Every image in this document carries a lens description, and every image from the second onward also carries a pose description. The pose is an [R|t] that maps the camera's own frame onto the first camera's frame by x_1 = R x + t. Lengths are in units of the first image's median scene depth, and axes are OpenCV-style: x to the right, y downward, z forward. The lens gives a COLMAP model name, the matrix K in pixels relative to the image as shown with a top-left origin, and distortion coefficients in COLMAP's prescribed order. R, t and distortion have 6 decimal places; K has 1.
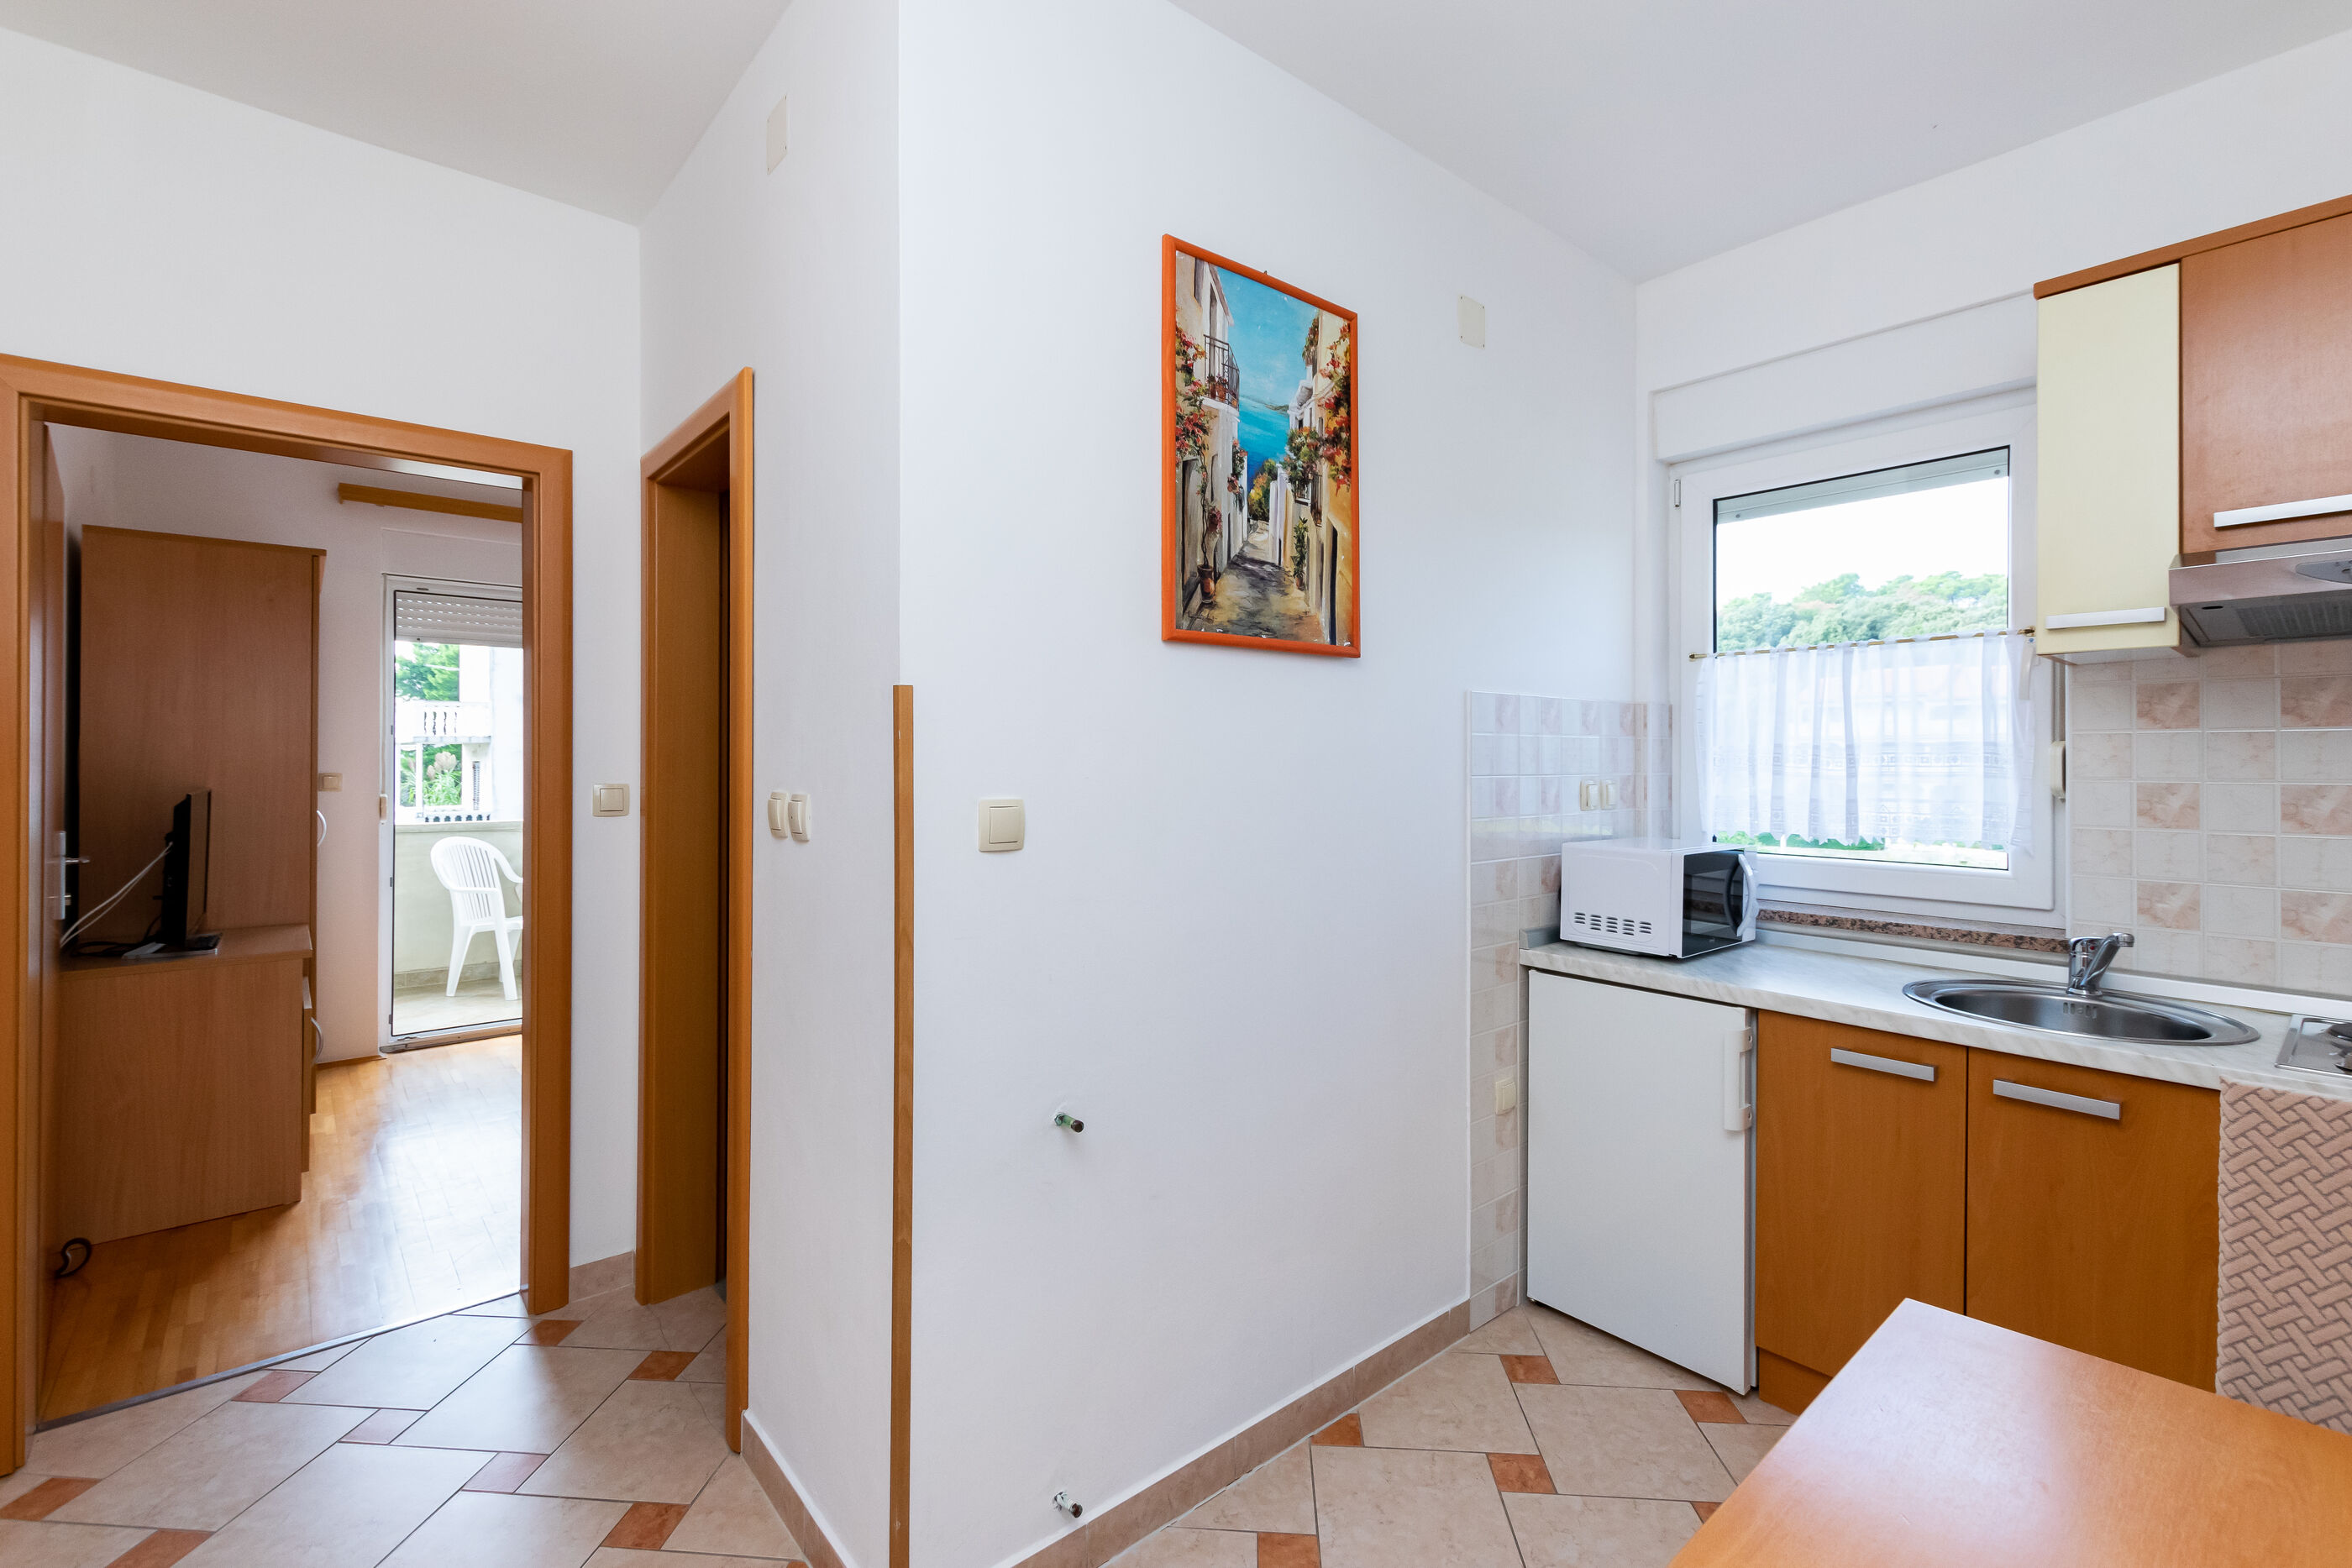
lens RADIAL K [[1021.0, 0, 1175.2], [0, 1021.0, 768.2], [0, 0, 1]] dist [0.000048, -0.000435]
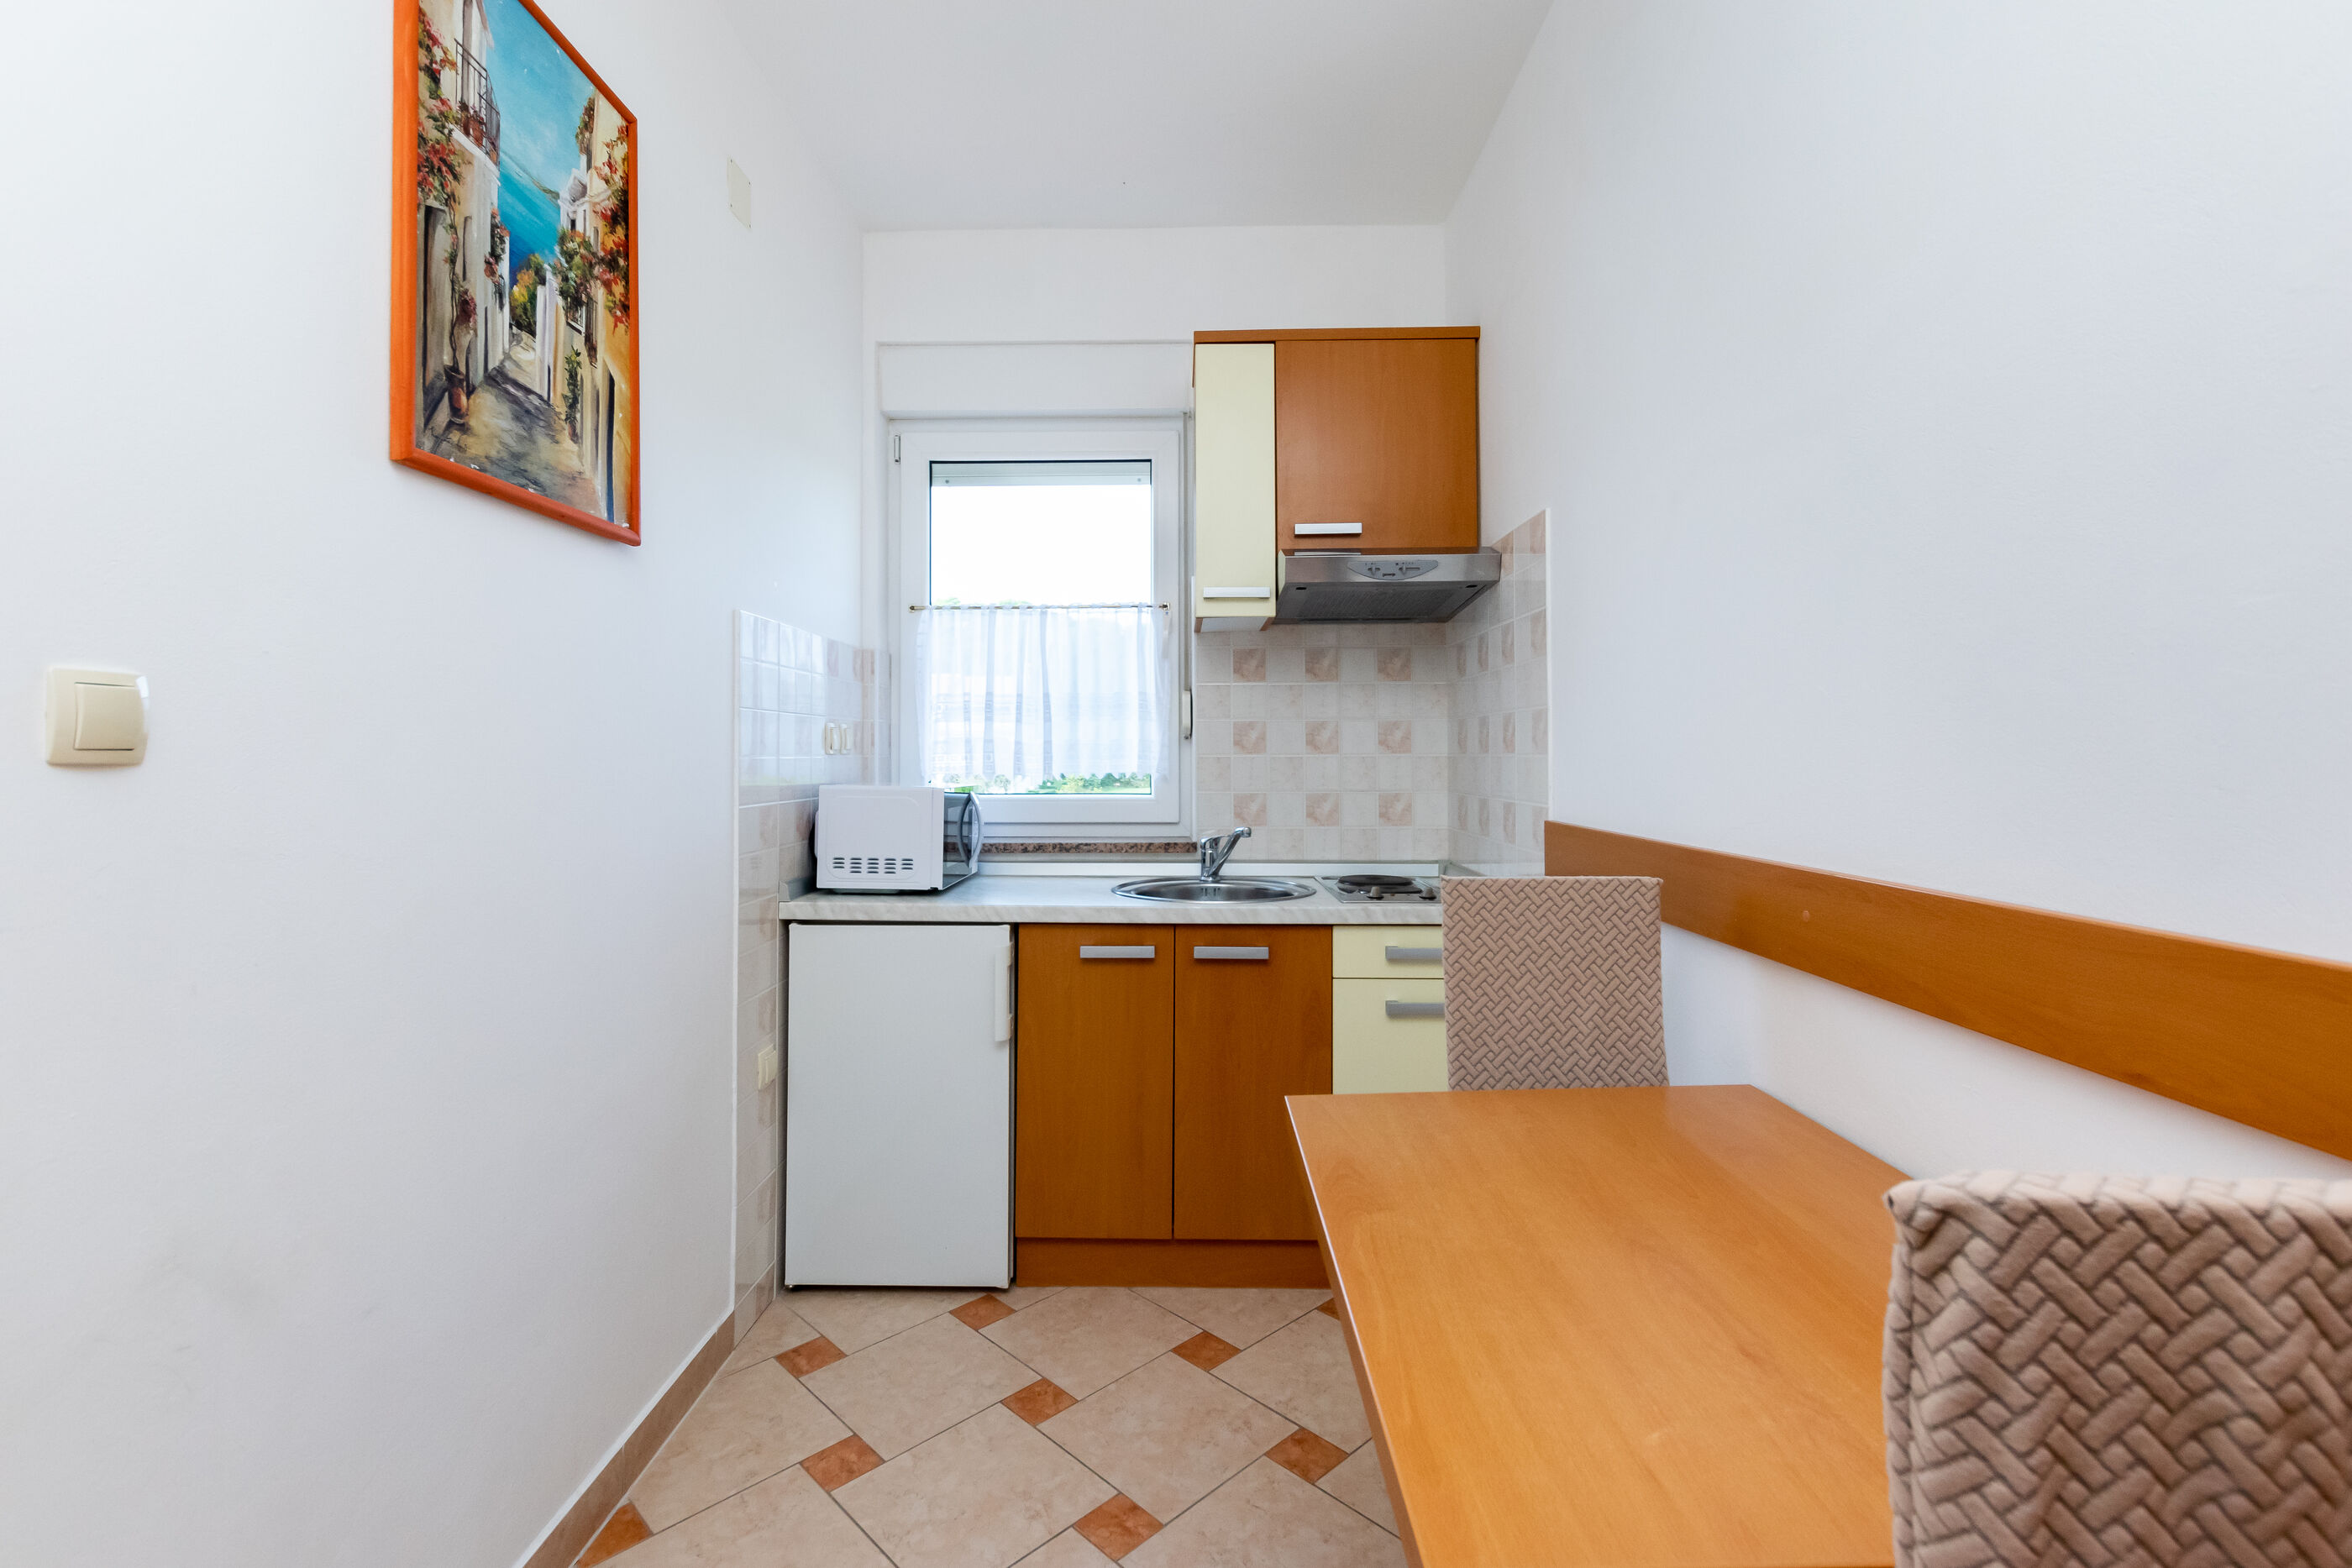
lens RADIAL K [[1038.1, 0, 1174.2], [0, 1038.1, 743.6], [0, 0, 1]] dist [0.000470, -0.005499]
pose [[0.654487, 0.002906, 0.756068, -0.164855], [0.009684, 0.999878, -0.012226, 0.062810], [-0.756011, 0.015323, 0.654379, 0.158789]]
